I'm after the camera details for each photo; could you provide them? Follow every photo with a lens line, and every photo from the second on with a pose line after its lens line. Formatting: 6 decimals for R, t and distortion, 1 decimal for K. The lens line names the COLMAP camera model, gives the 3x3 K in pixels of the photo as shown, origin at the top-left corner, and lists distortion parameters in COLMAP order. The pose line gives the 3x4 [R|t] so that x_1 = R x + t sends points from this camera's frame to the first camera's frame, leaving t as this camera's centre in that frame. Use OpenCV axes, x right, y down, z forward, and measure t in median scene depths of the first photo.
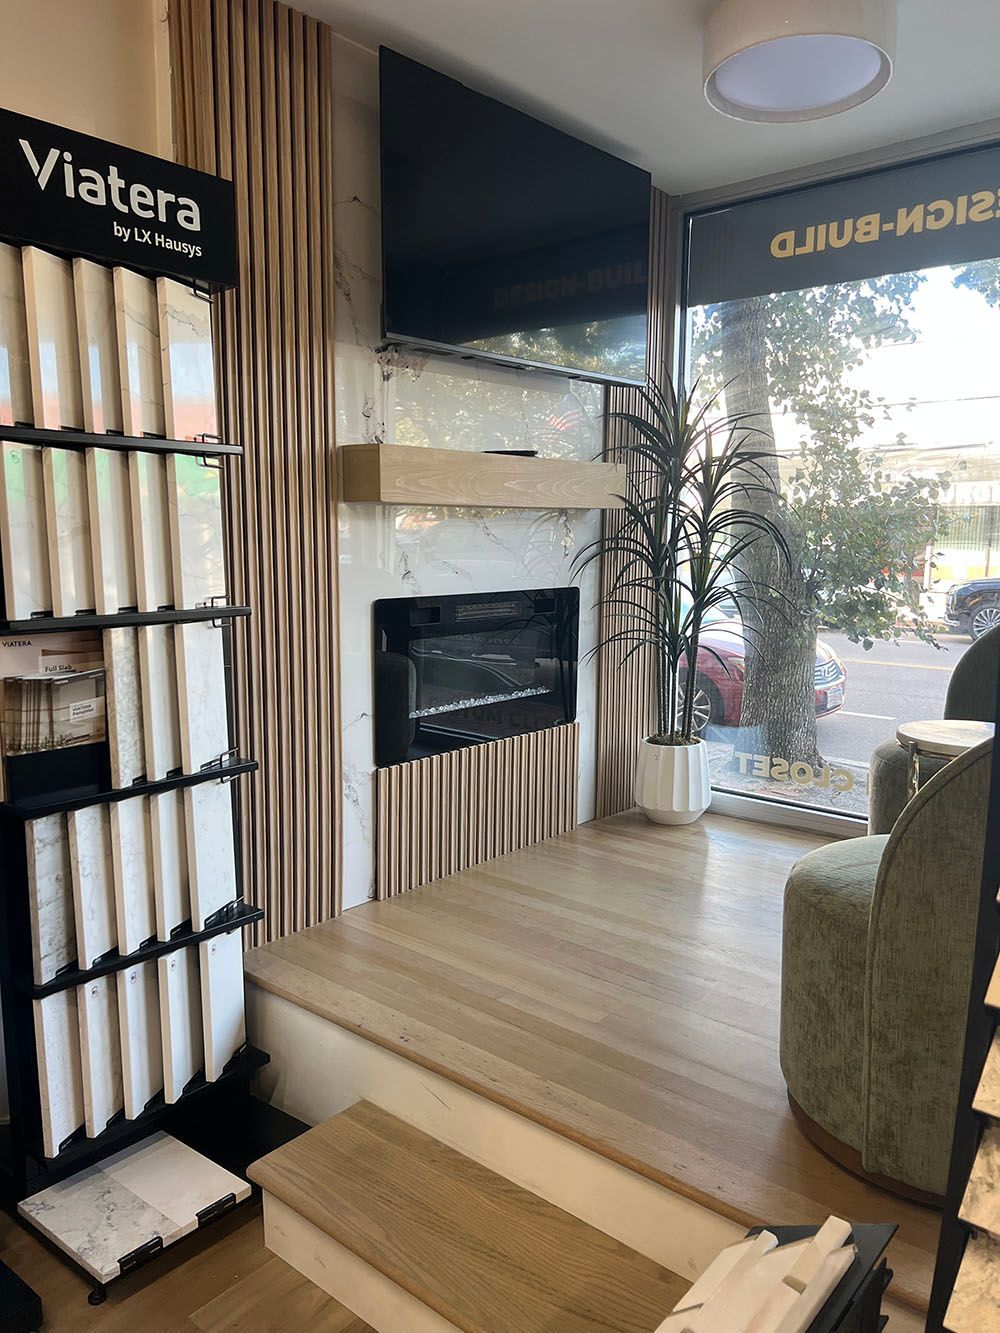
lens RADIAL K [[1002.2, 0, 498.5], [0, 1002.2, 674.9], [0, 0, 1]] dist [-0.003124, -0.007923]
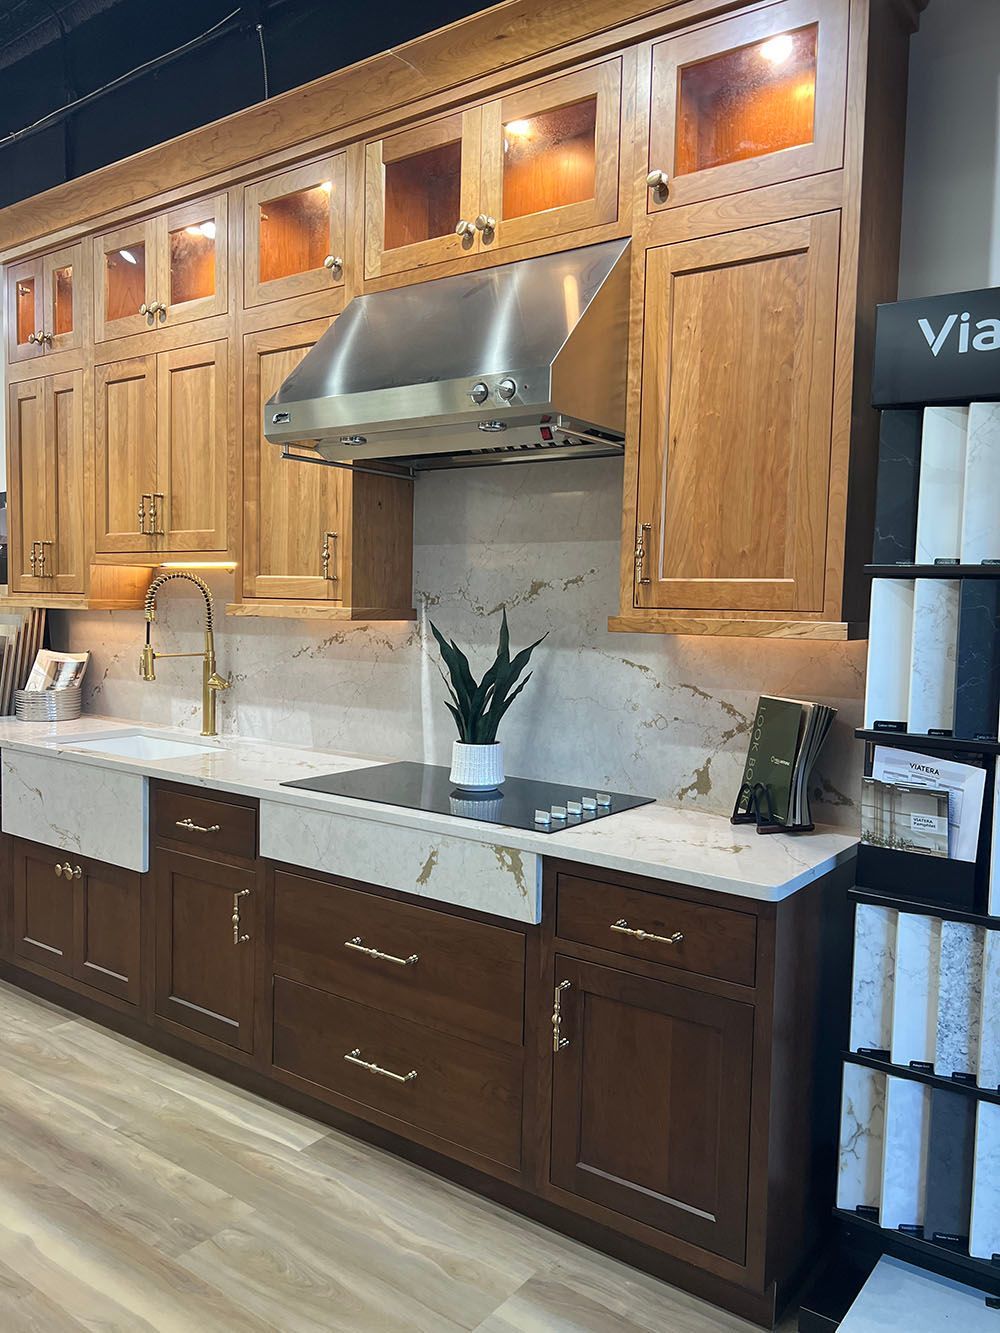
lens RADIAL K [[1002.2, 0, 498.5], [0, 1002.2, 674.9], [0, 0, 1]] dist [-0.003124, -0.007923]
pose [[0.071929, 0.070535, -0.994913, 0.637571], [-0.160476, 0.985319, 0.058253, -0.113189], [0.984415, 0.155470, 0.082192, 0.462200]]
